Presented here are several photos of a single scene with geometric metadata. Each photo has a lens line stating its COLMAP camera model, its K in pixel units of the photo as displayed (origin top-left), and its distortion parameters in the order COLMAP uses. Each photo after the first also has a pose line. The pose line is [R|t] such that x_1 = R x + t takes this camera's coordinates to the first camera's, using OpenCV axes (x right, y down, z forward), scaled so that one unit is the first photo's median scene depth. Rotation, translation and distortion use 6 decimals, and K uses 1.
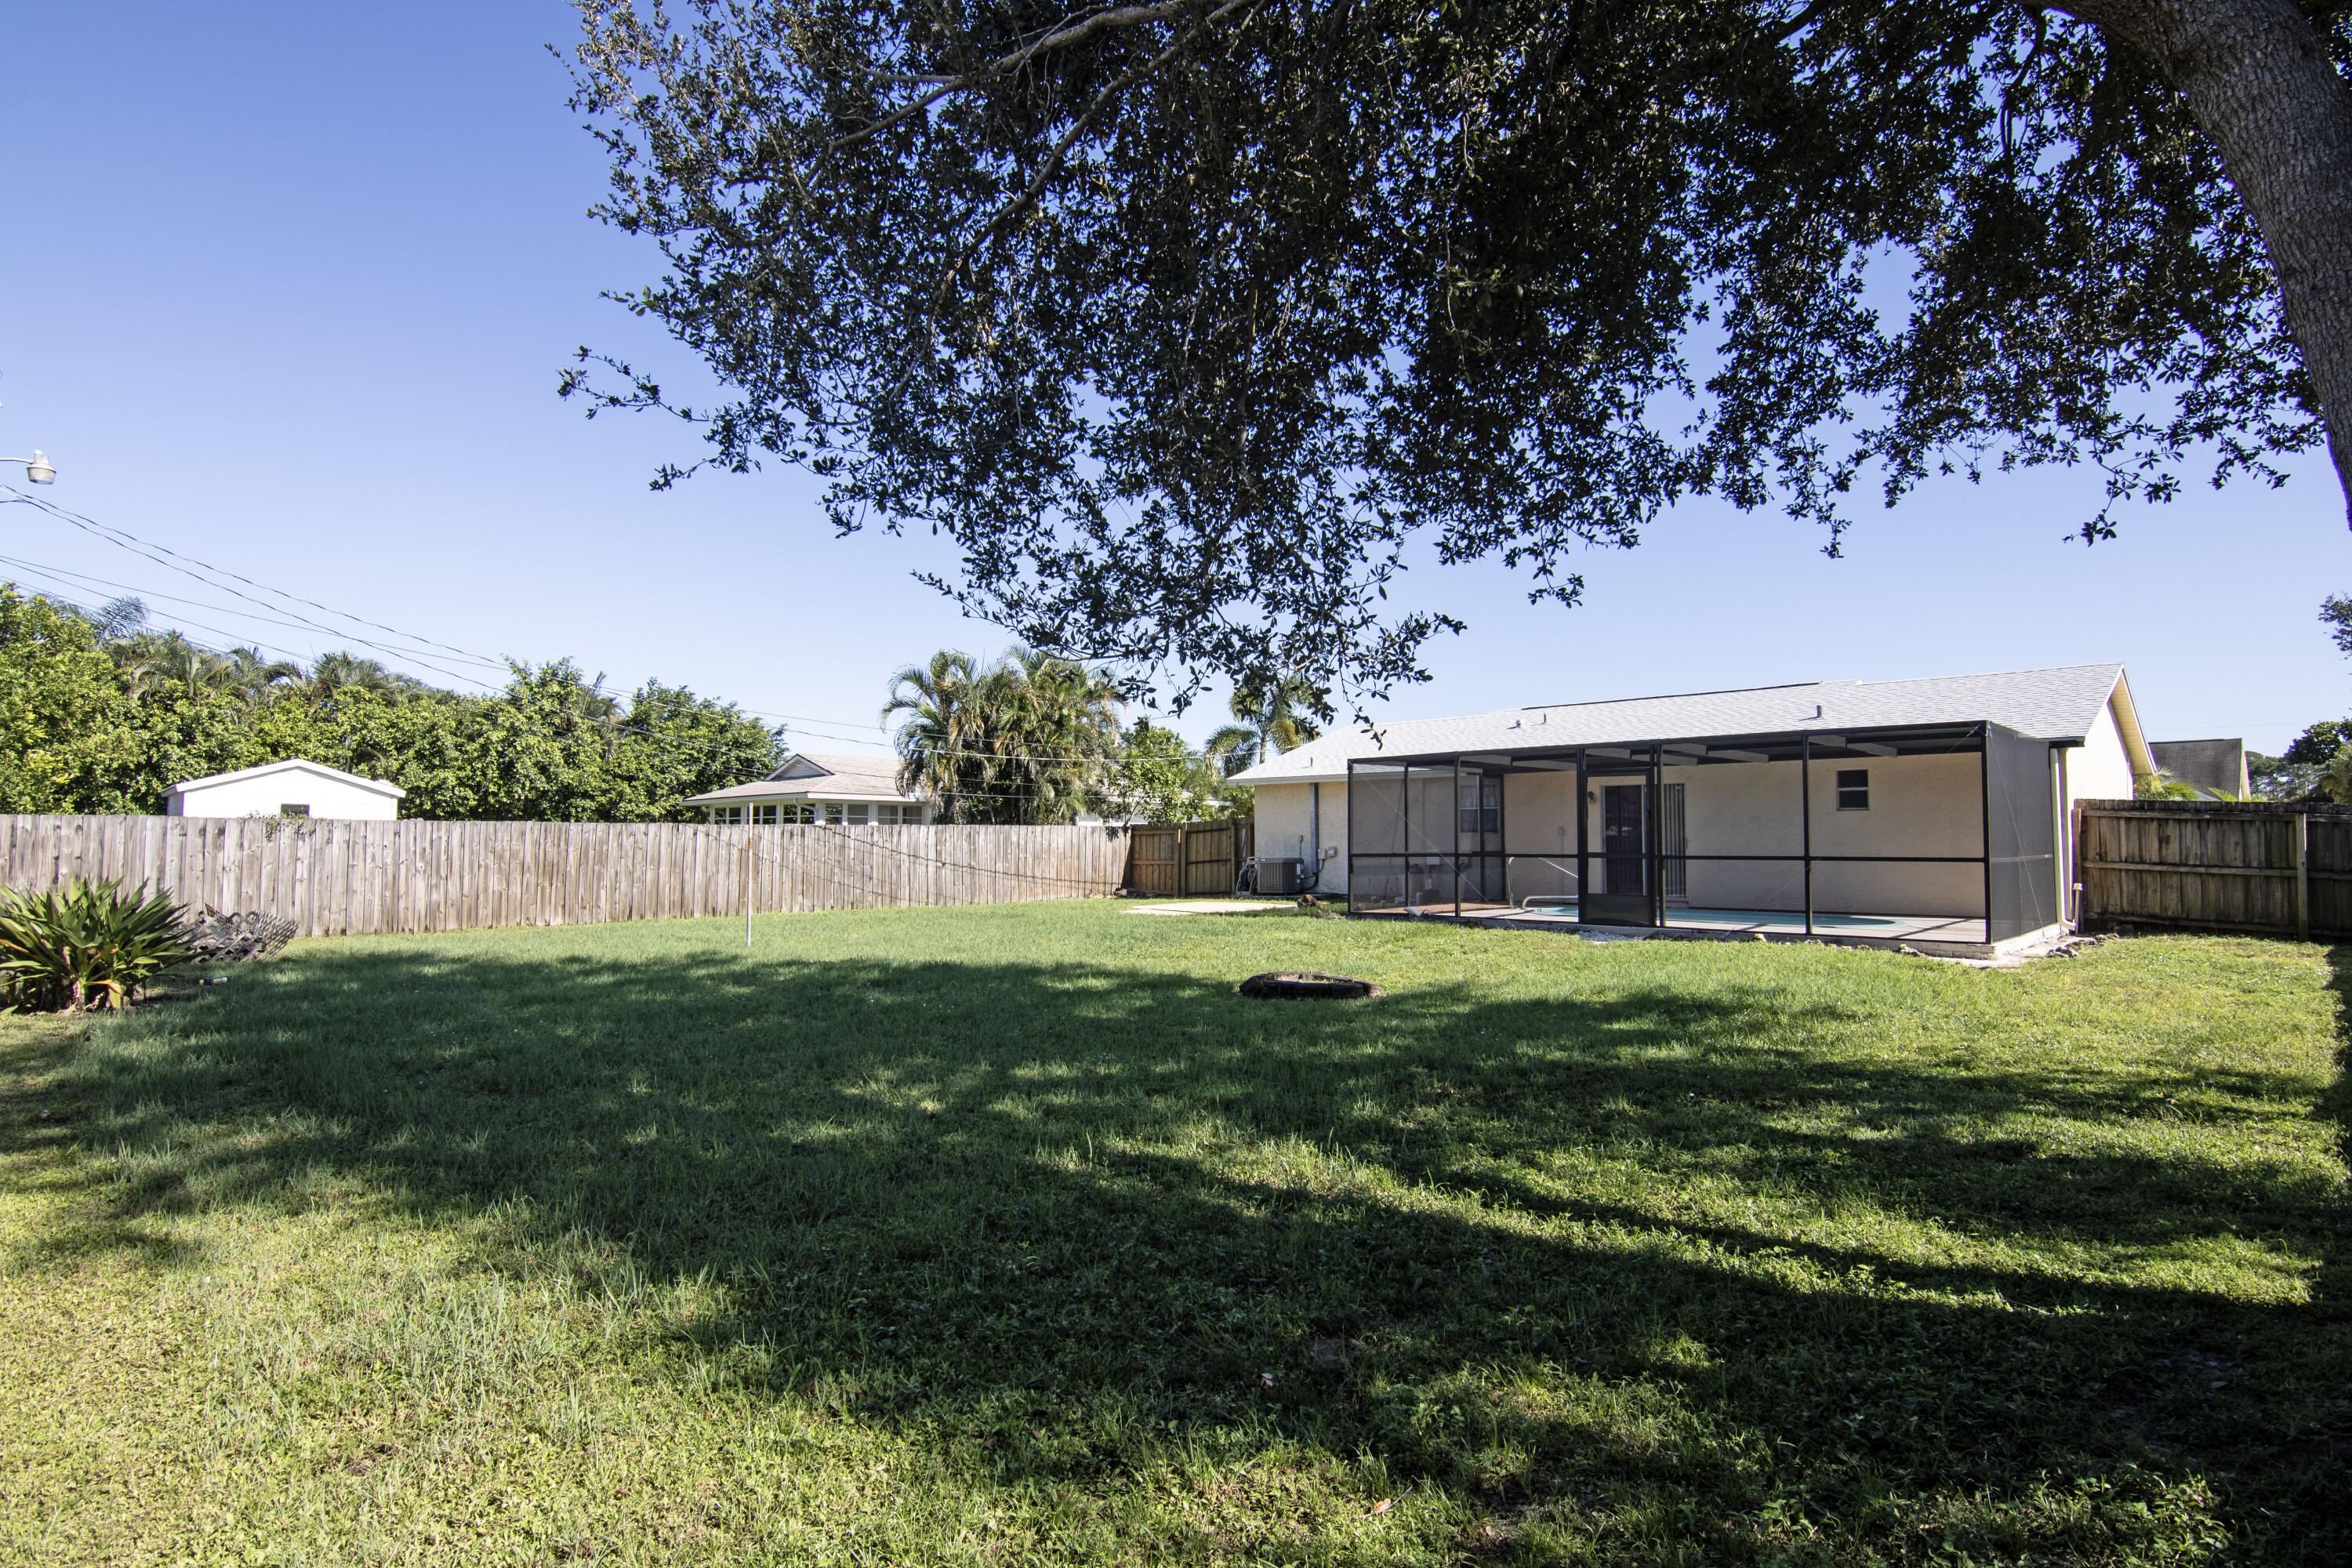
lens RADIAL K [[1203.9, 0, 1176.0], [0, 1203.9, 798.7], [0, 0, 1]] dist [-0.003320, -0.000916]
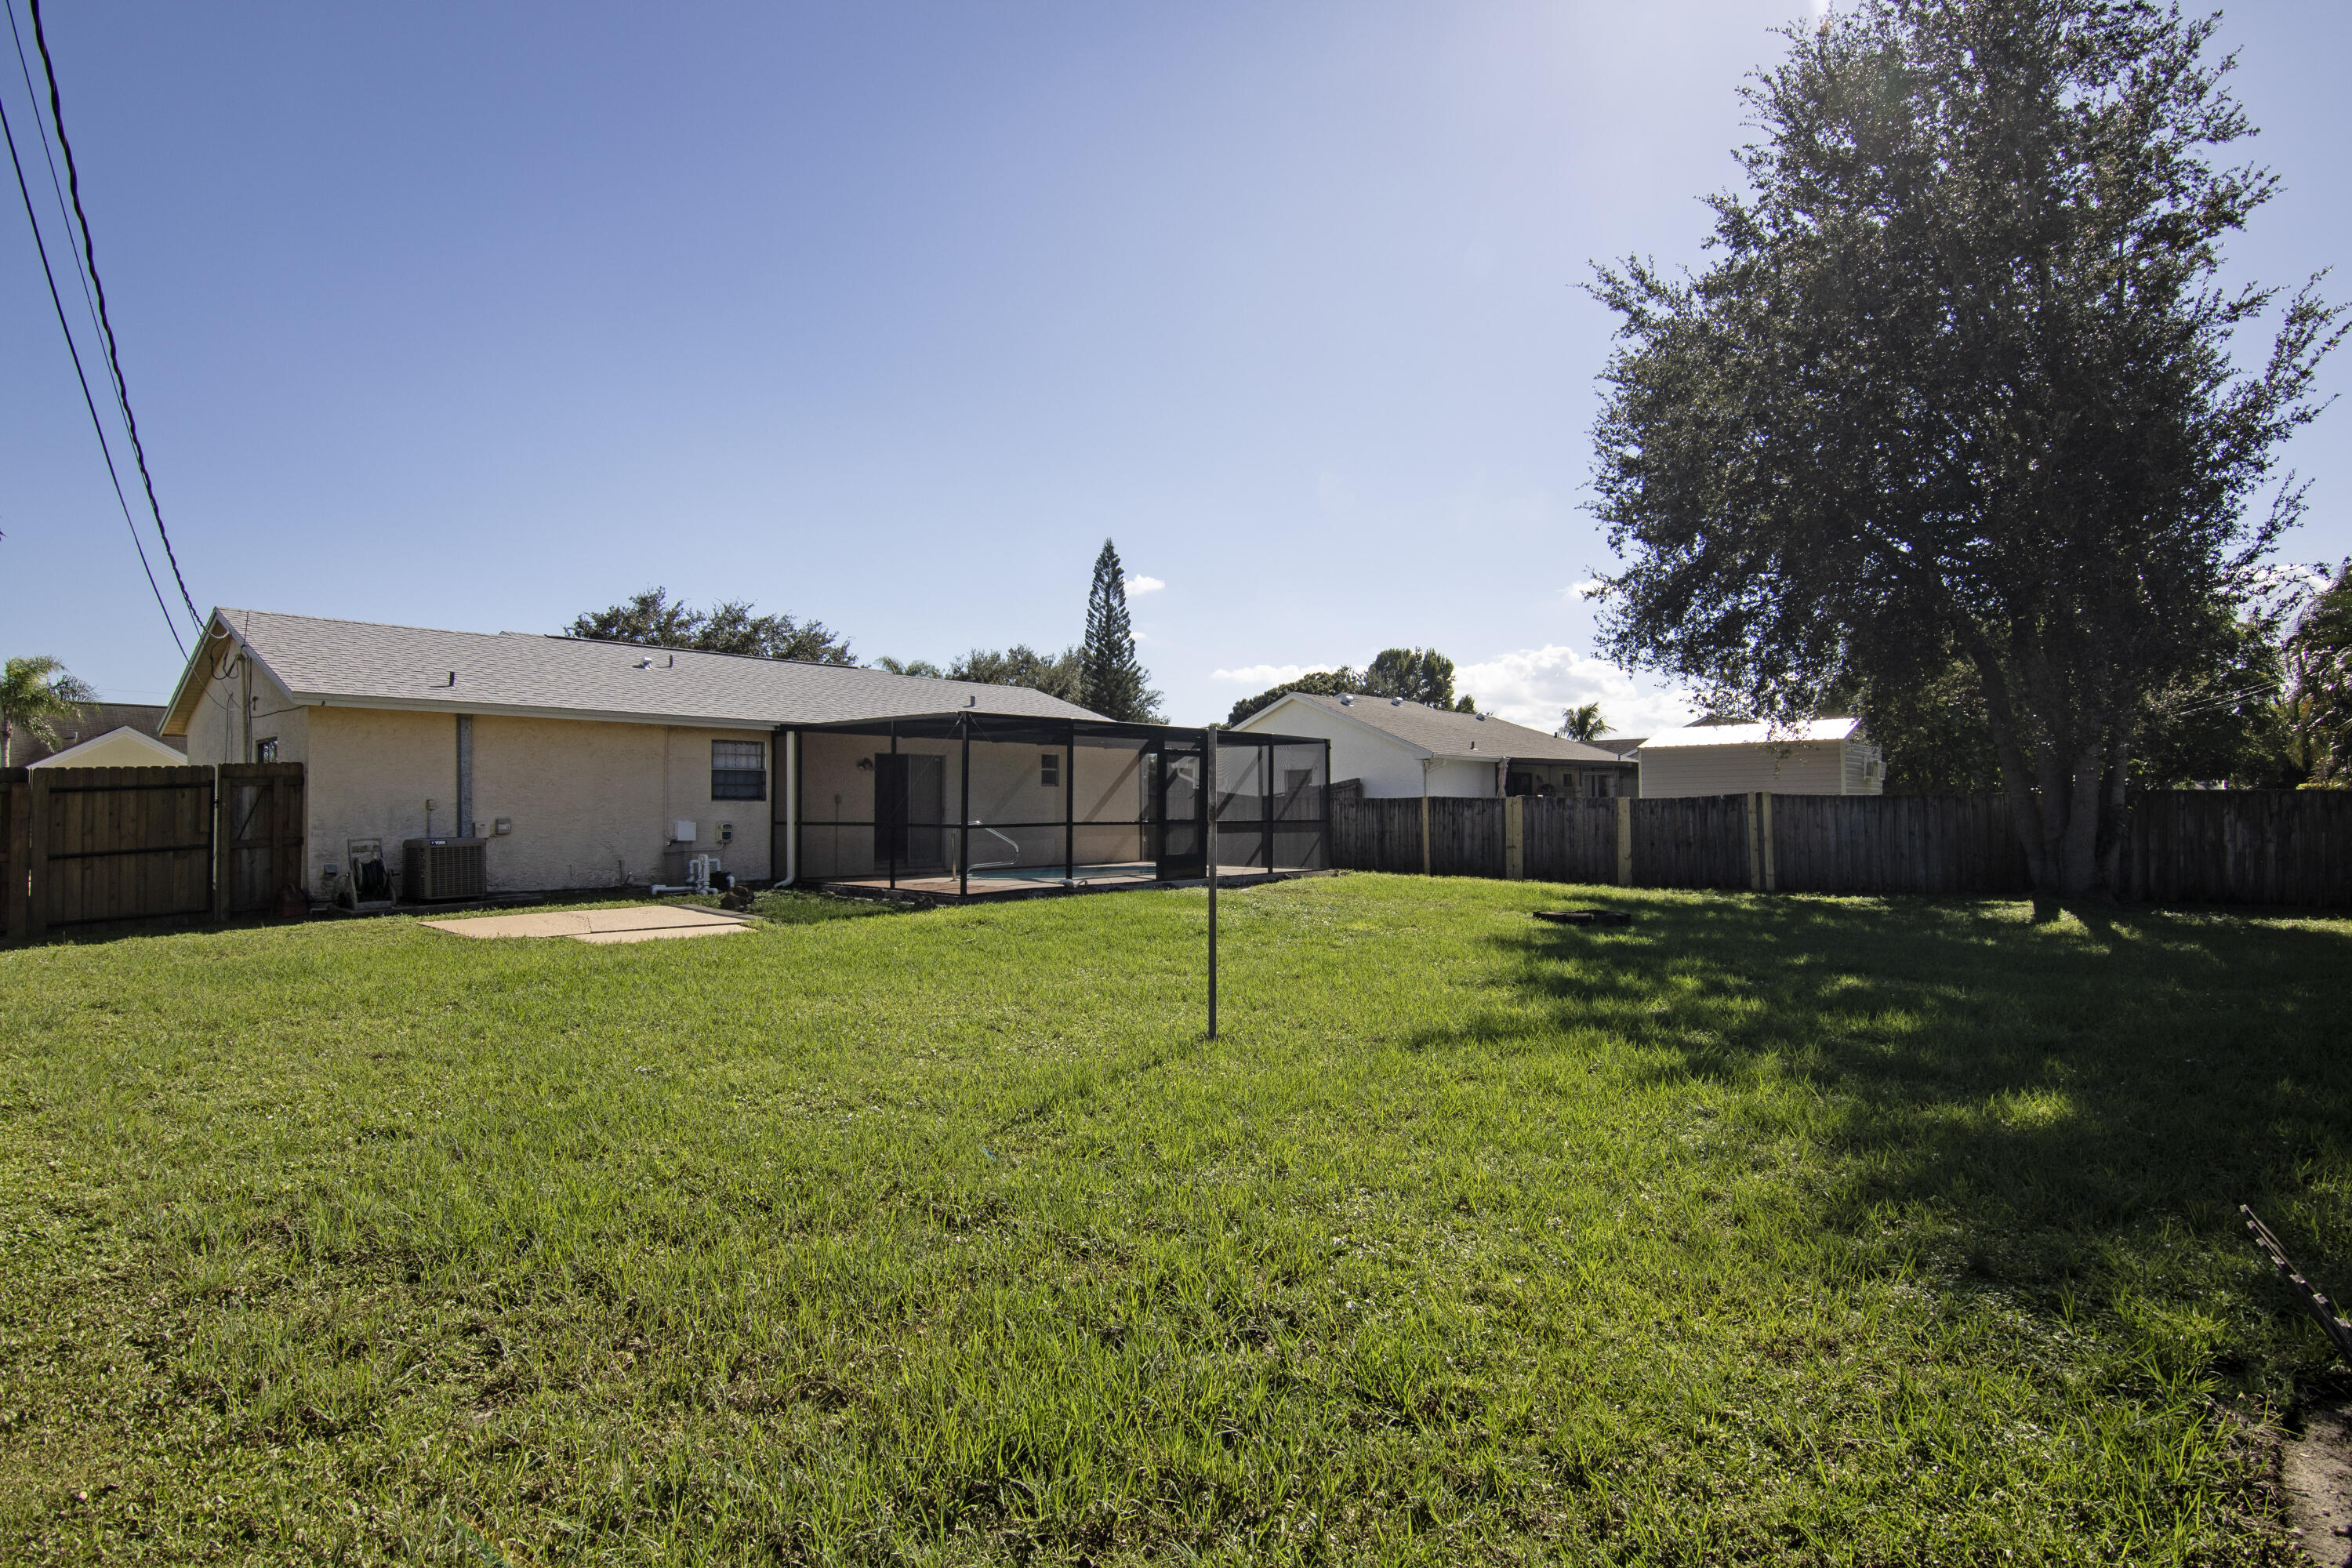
lens RADIAL K [[1203.9, 0, 1176.0], [0, 1203.9, 798.7], [0, 0, 1]] dist [-0.003320, -0.000916]
pose [[-0.106217, 0.009622, 0.994296, -0.679675], [-0.033820, 0.999340, -0.013283, 0.033617], [-0.993768, -0.035038, -0.105821, 0.945428]]
